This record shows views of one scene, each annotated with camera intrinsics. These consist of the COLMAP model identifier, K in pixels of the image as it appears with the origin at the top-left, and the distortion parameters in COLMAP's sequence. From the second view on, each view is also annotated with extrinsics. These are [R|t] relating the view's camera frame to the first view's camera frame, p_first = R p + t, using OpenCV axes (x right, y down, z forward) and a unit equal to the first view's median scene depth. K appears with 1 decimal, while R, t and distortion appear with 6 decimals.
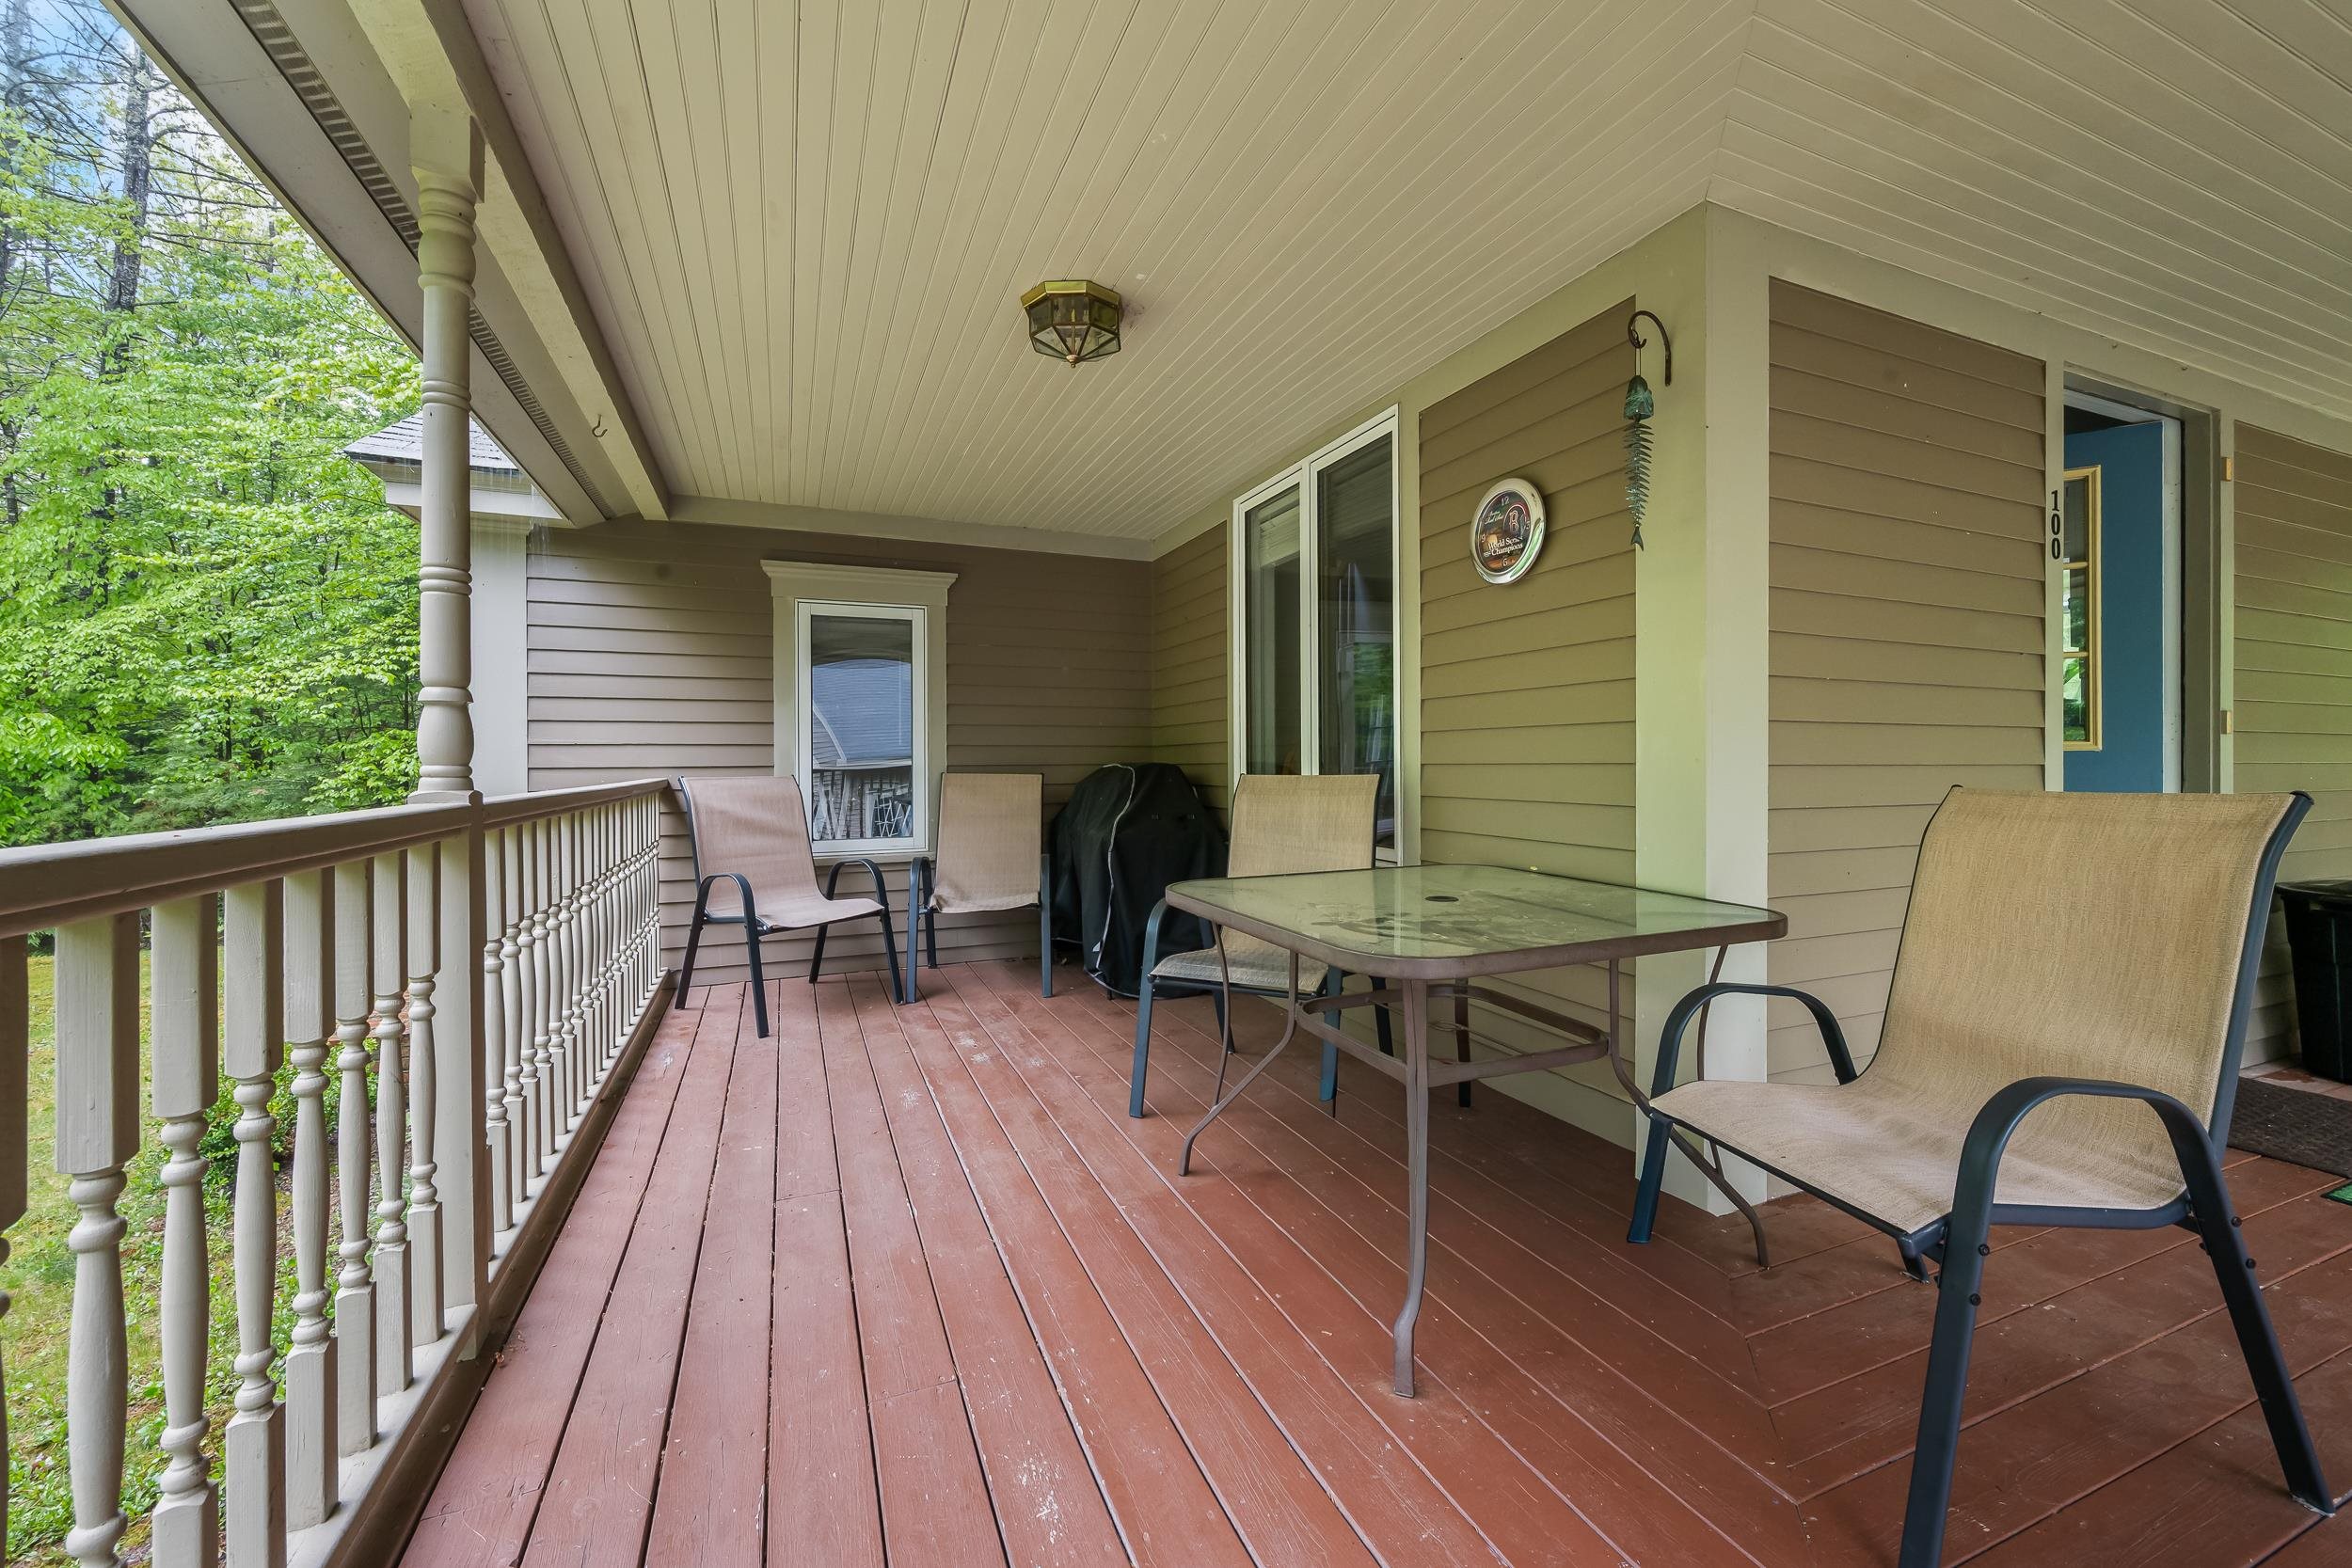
lens RADIAL K [[925.5, 0, 1168.0], [0, 925.5, 775.0], [0, 0, 1]] dist [0.001318, 0.000197]
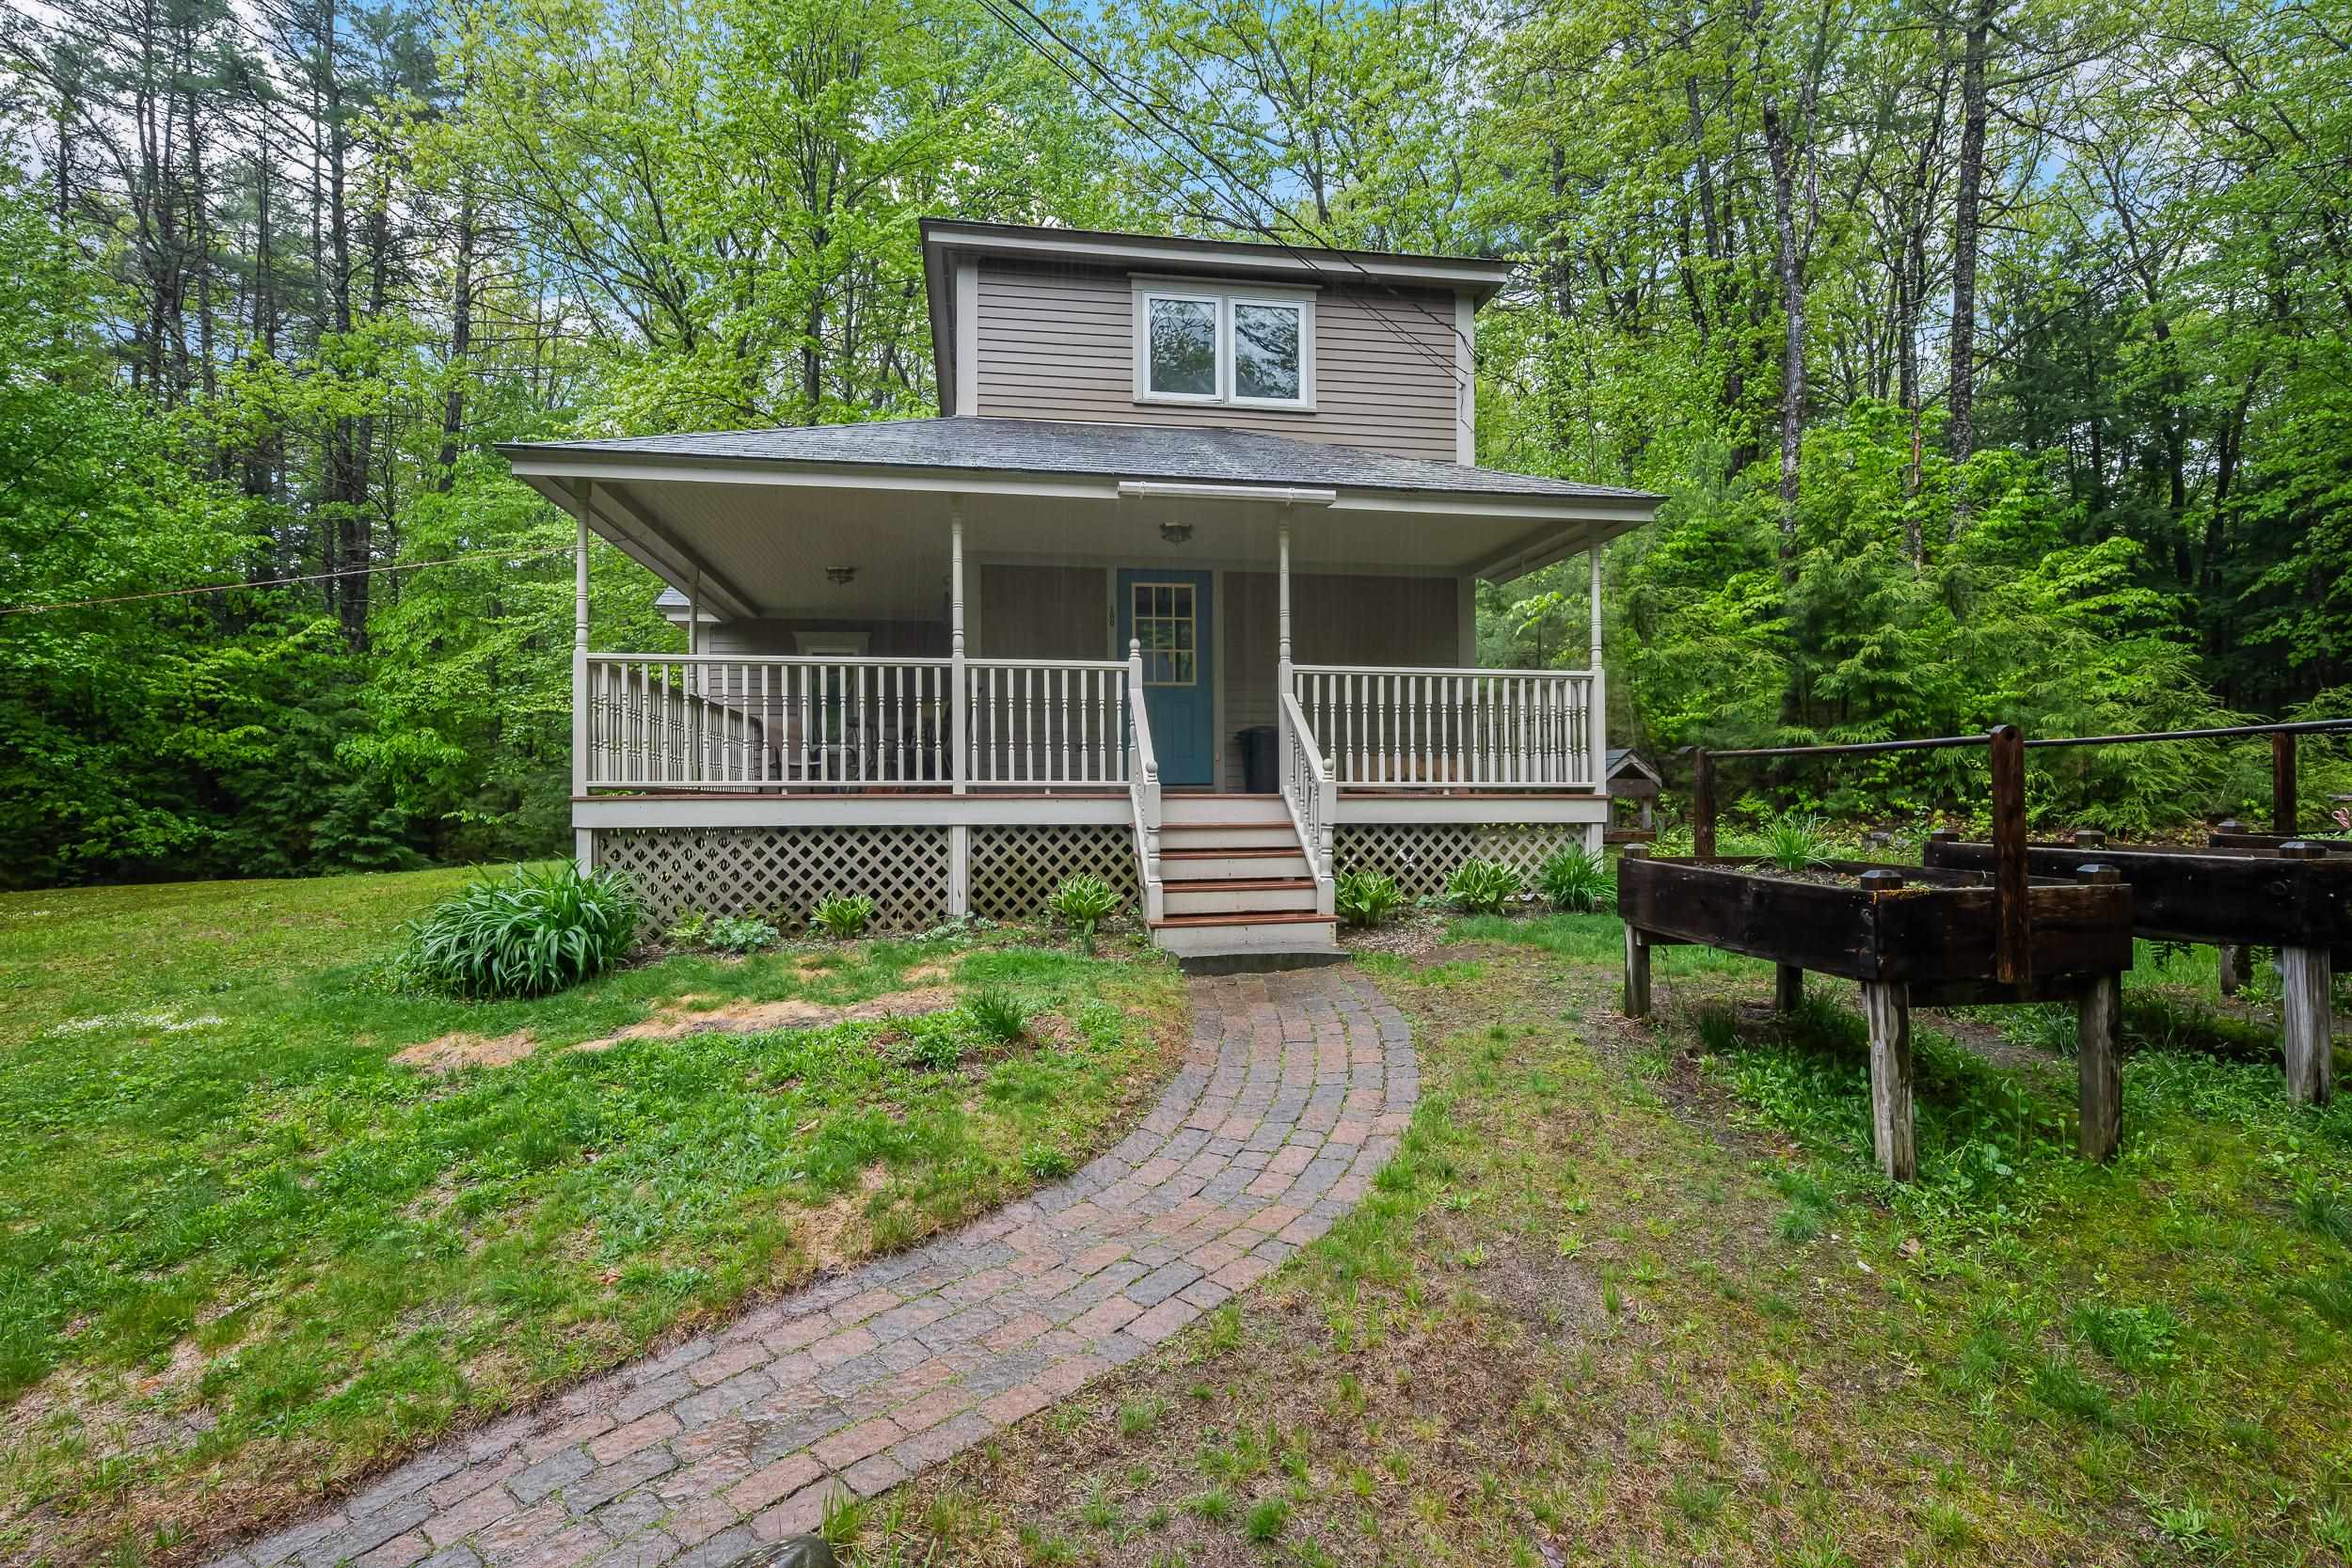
lens RADIAL K [[1139.9, 0, 1178.9], [0, 1139.9, 794.7], [0, 0, 1]] dist [0.000535, 0.000044]
pose [[0.974956, -0.007409, -0.222275, 1.186485], [0.004319, 0.999887, -0.014382, 0.246248], [0.222357, 0.013062, 0.974878, -1.679636]]
